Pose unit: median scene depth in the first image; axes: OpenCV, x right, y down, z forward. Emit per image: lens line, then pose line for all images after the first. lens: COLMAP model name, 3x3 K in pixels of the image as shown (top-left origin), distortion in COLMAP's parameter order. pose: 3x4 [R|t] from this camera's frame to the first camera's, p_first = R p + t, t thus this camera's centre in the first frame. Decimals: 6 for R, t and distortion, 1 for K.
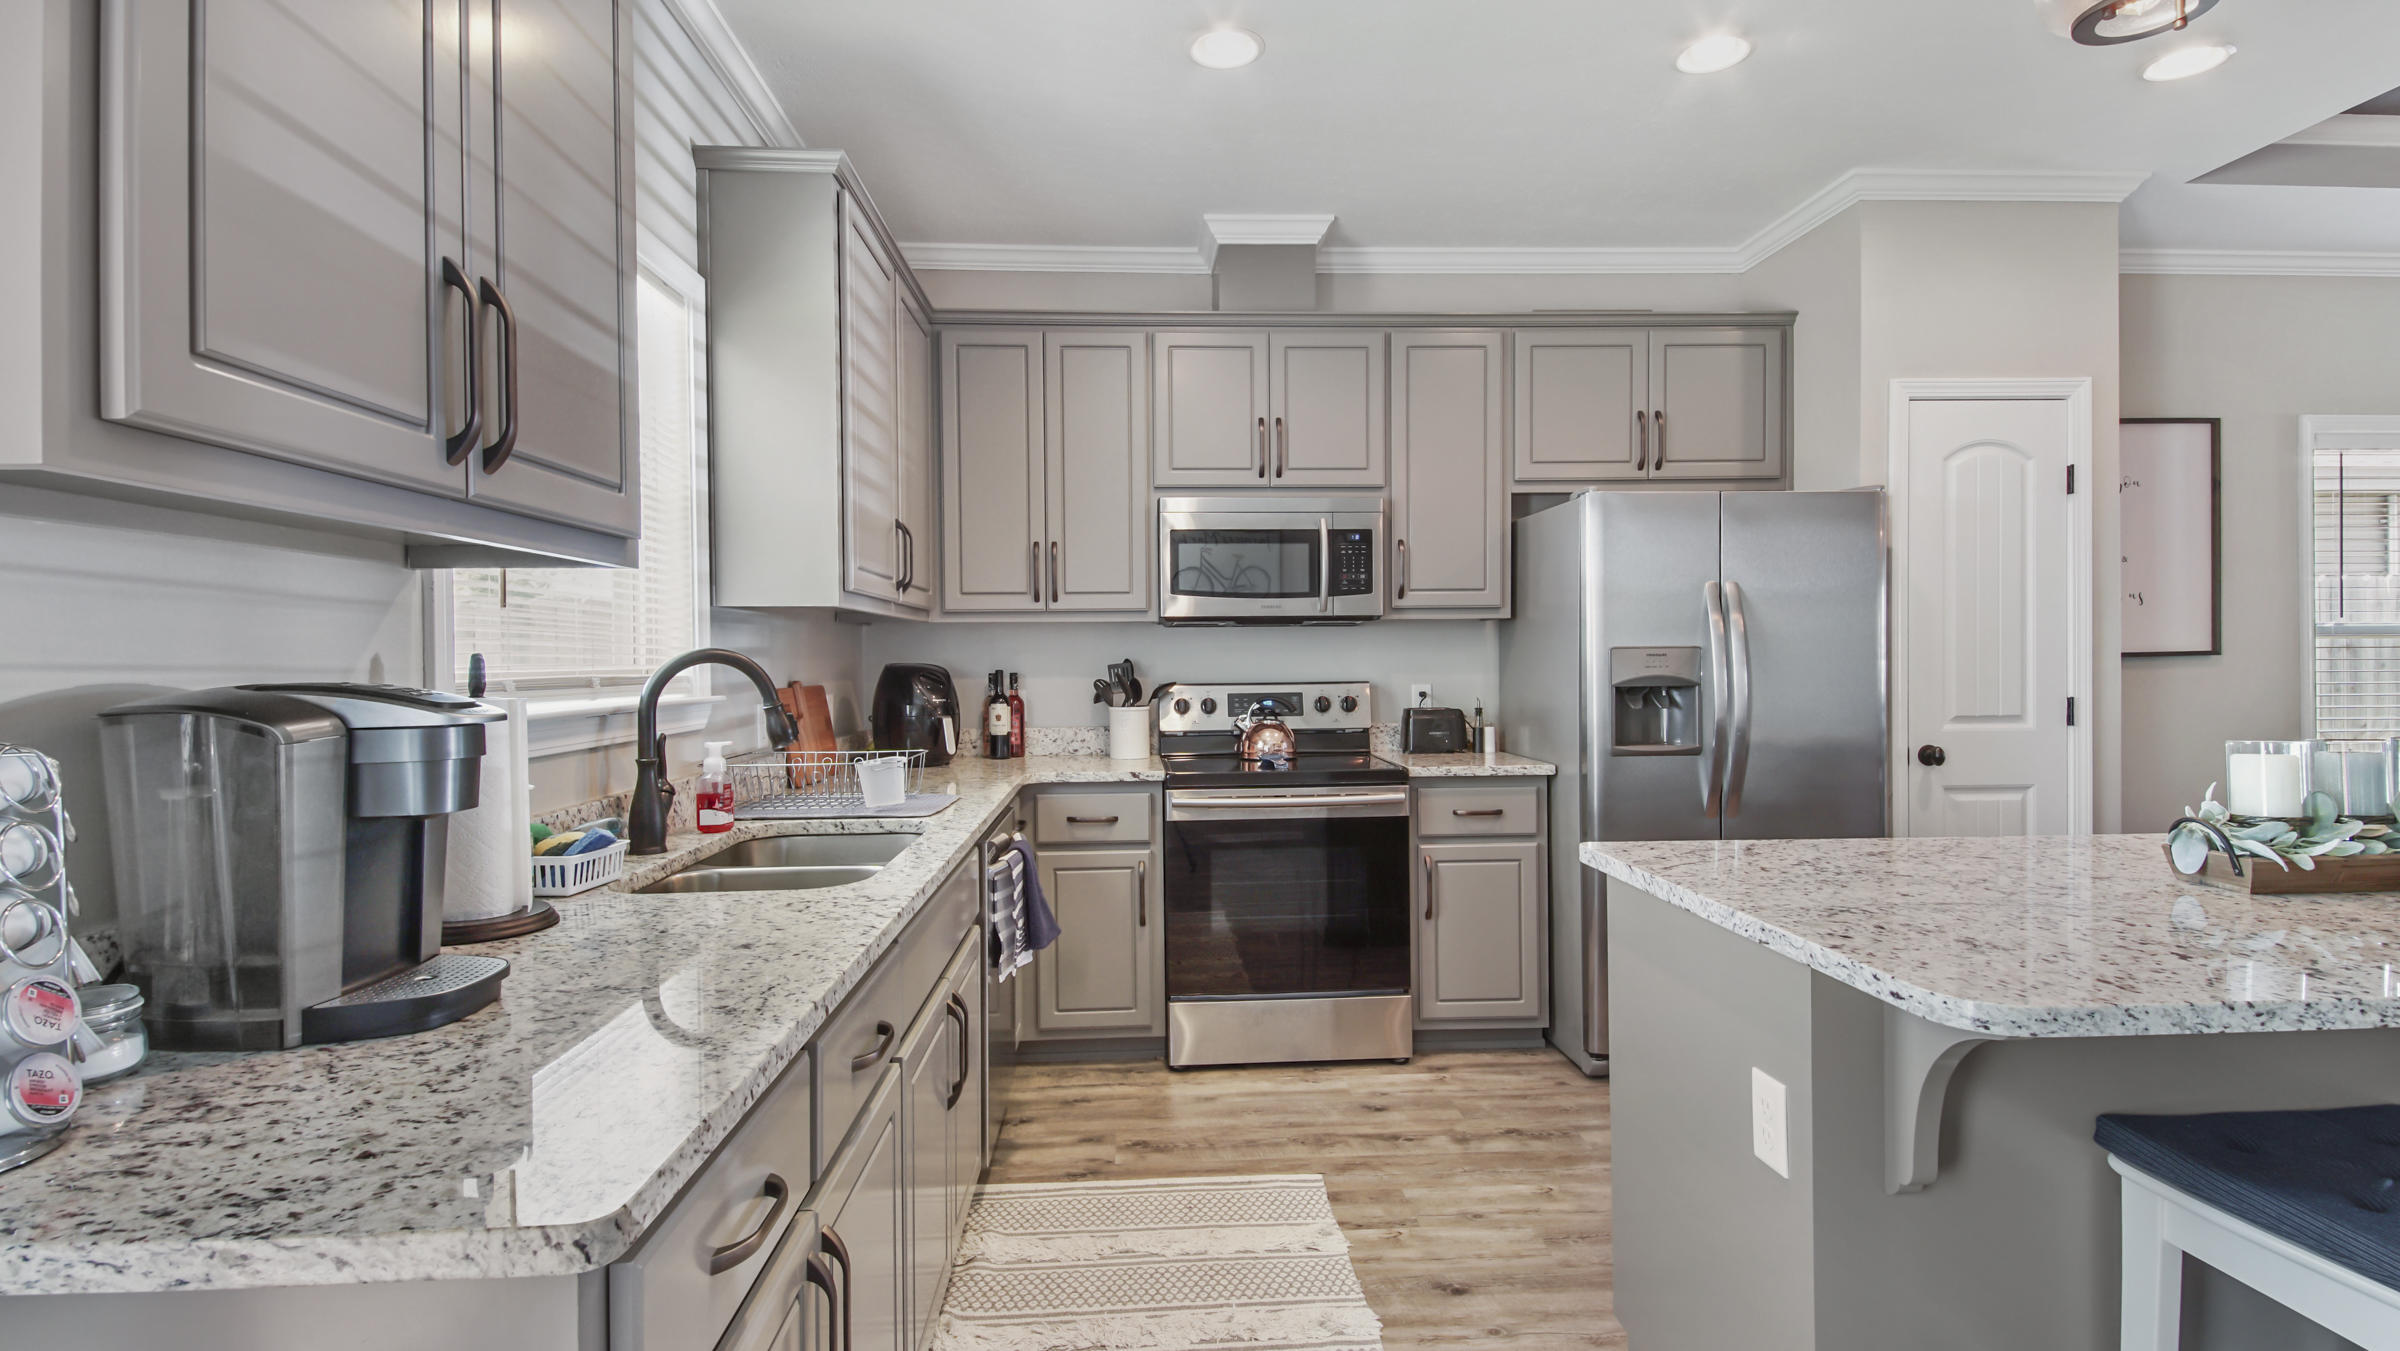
lens RADIAL K [[1113.0, 0, 1197.3], [0, 1113.0, 662.7], [0, 0, 1]] dist [0.009354, 0.000025]
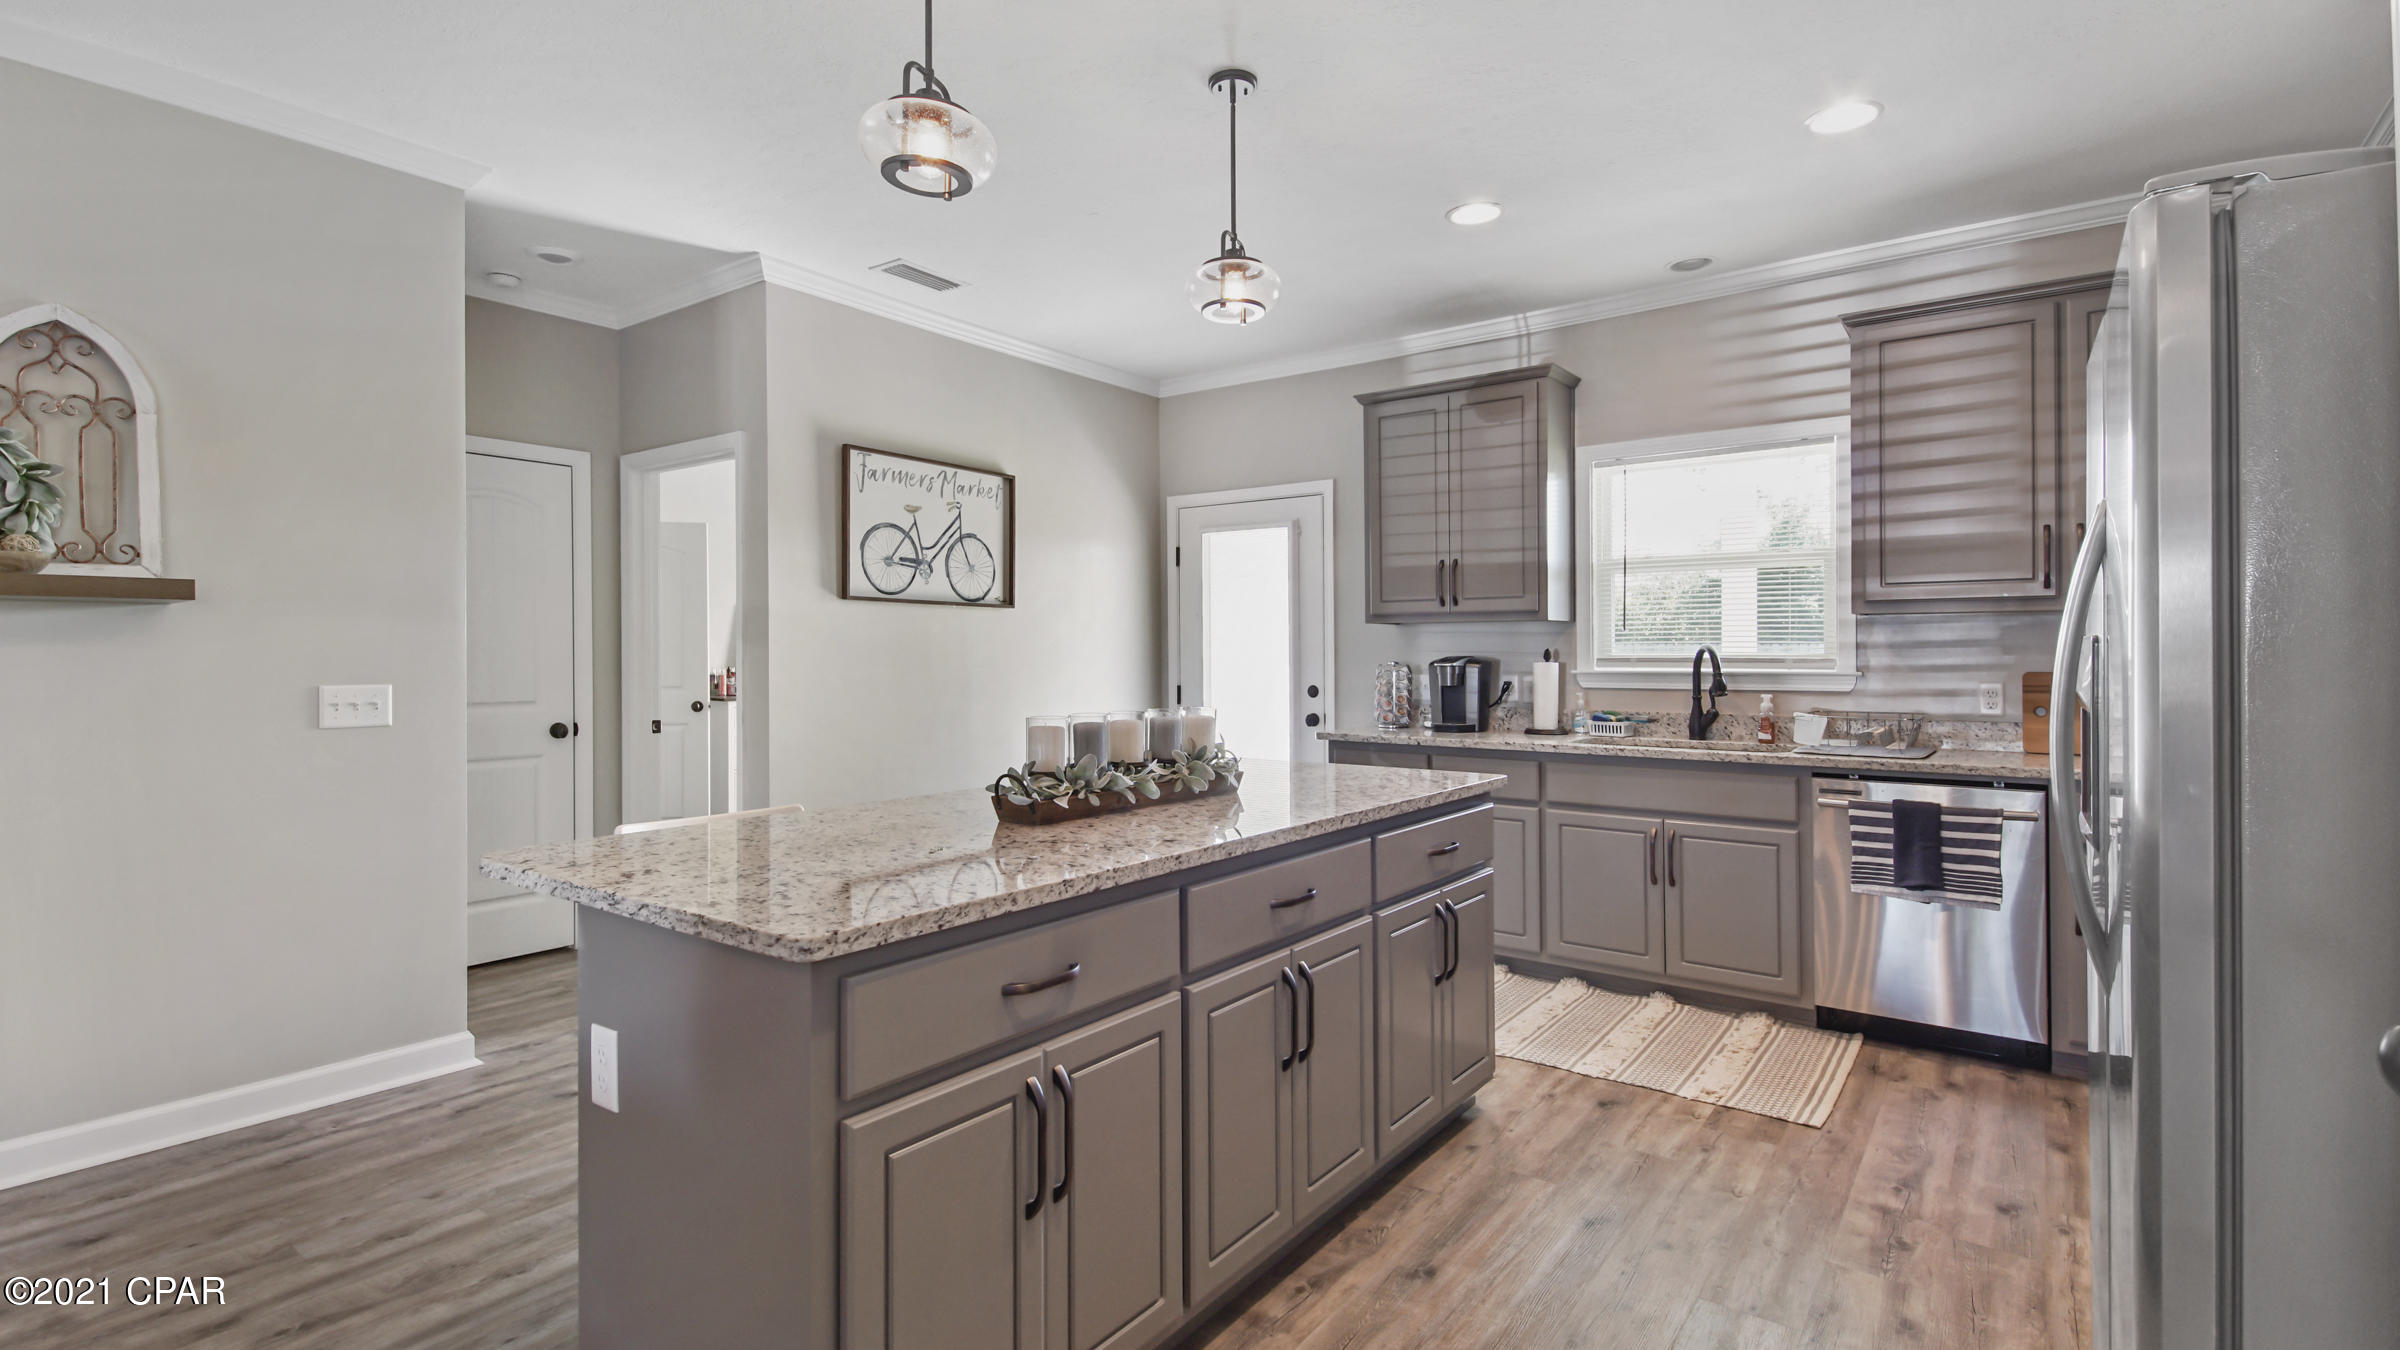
lens RADIAL K [[1082.9, 0, 1177.6], [0, 1082.9, 616.4], [0, 0, 1]] dist [0.003464, 0.000199]
pose [[-0.651281, -0.014463, -0.758698, 1.004089], [0.009072, 0.999599, -0.026843, -0.013363], [0.758782, -0.024365, -0.650889, 0.923924]]
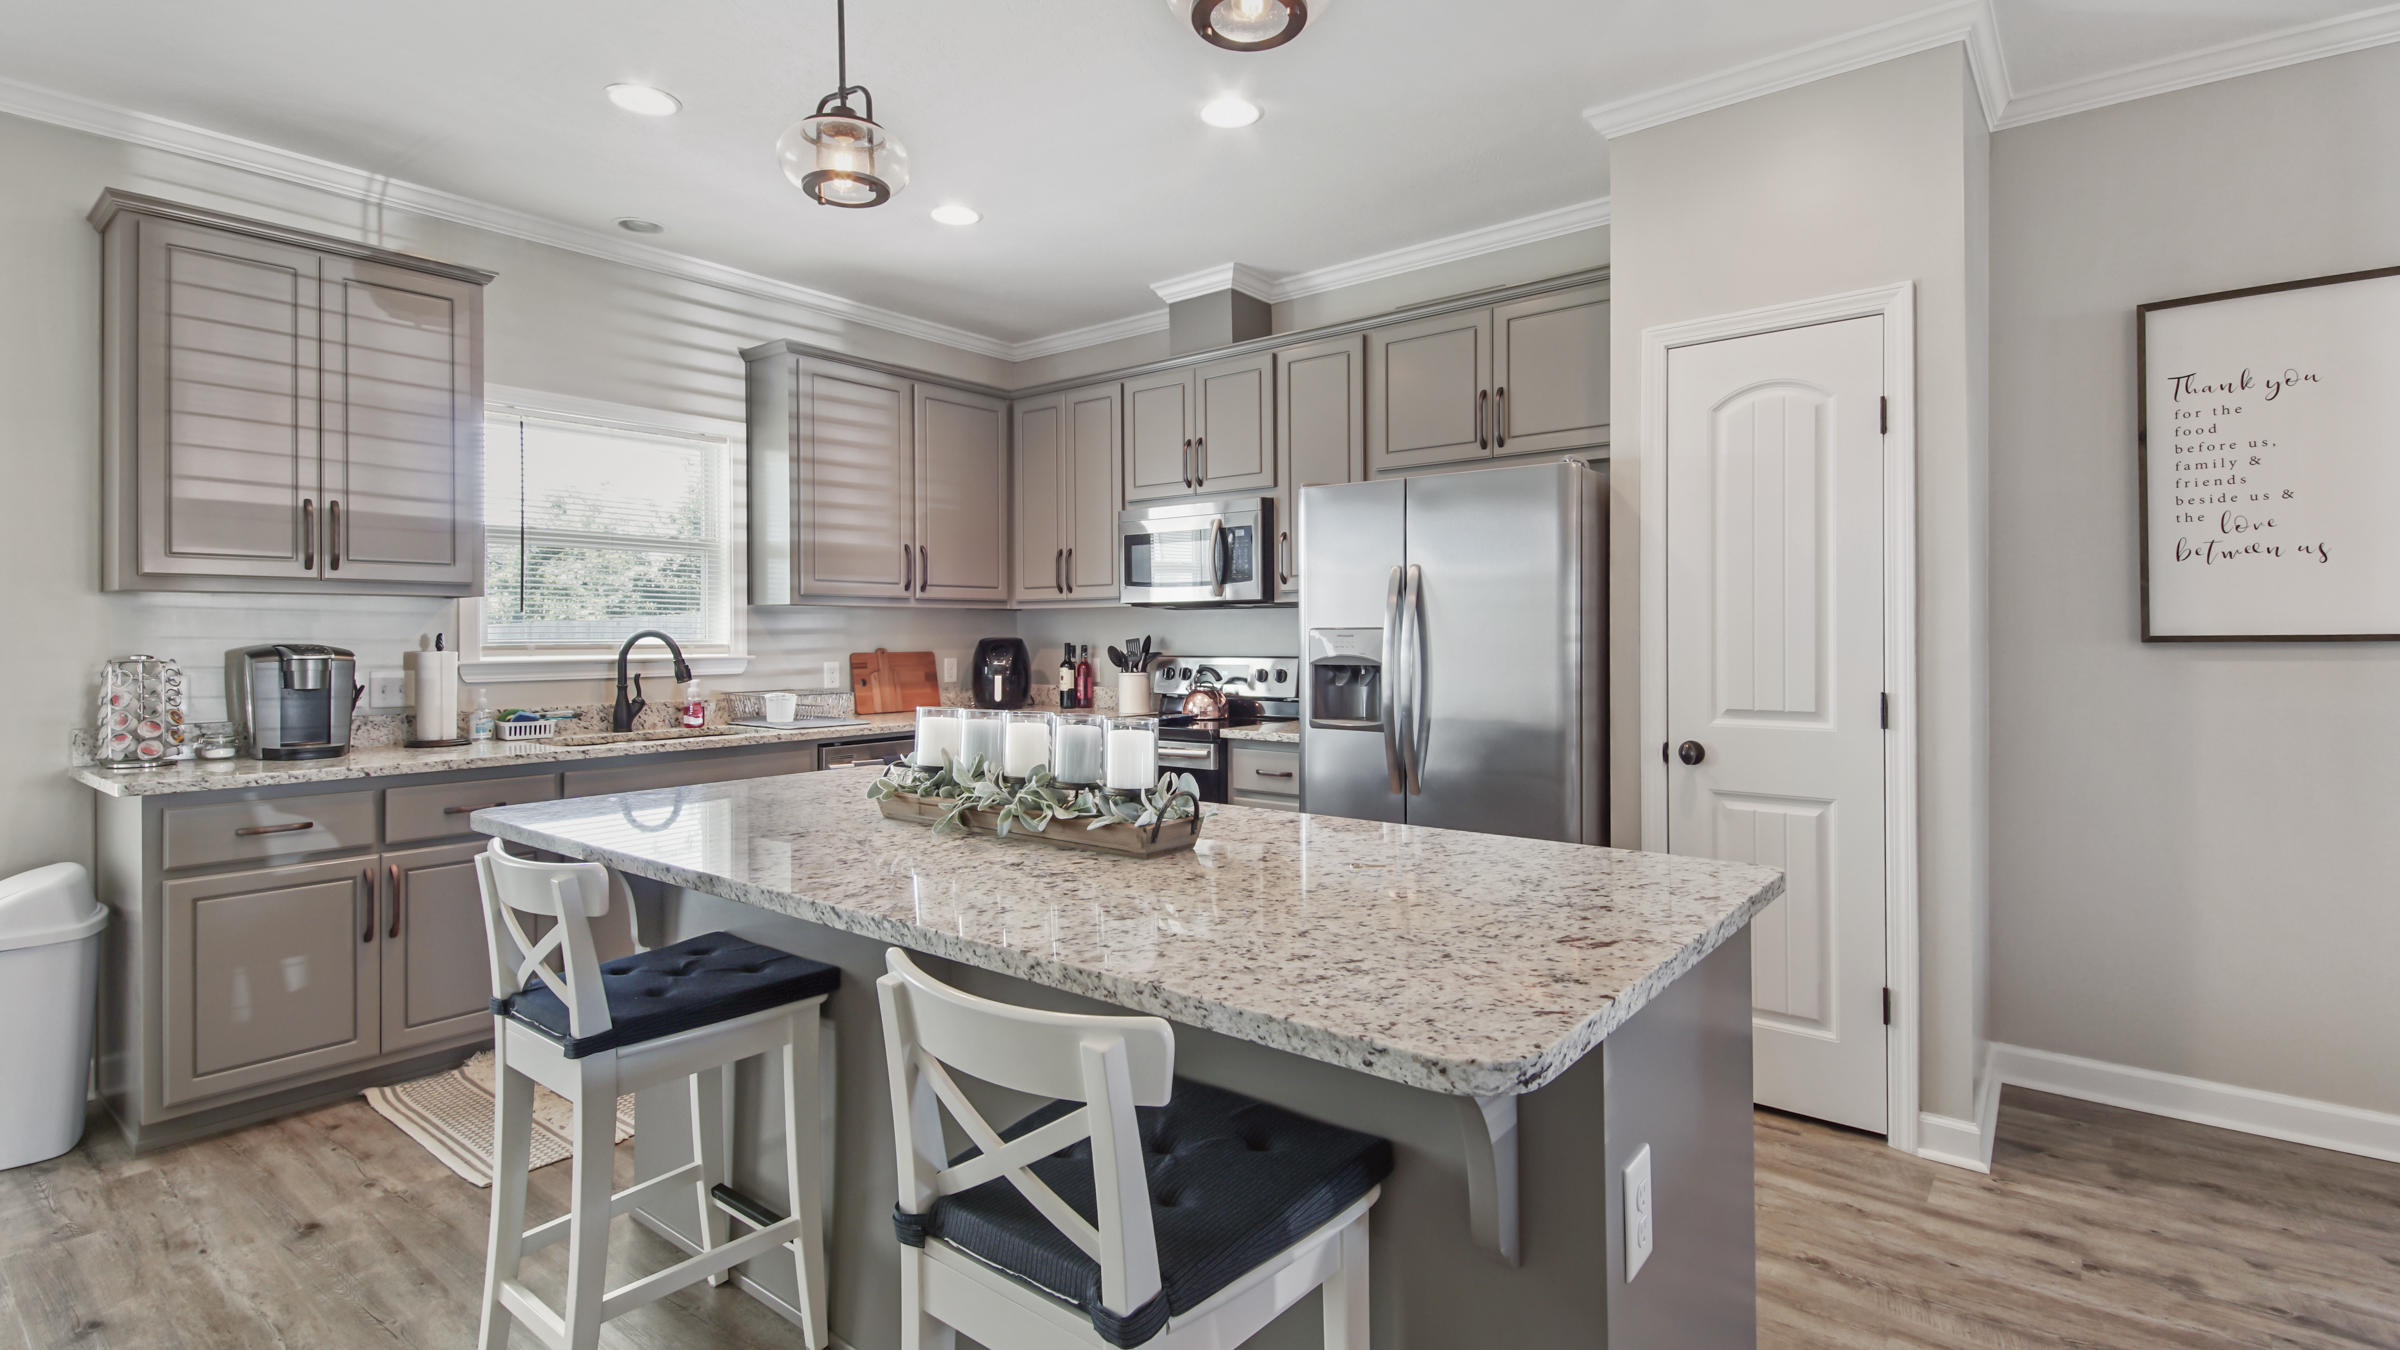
lens RADIAL K [[1138.4, 0, 1207.2], [0, 1138.4, 633.3], [0, 0, 1]] dist [0.056027, -0.029685]
pose [[0.750307, 0.005109, -0.661069, 0.964904], [-0.003595, 0.999987, 0.003647, -0.012430], [0.661079, -0.000360, 0.750316, 0.076473]]
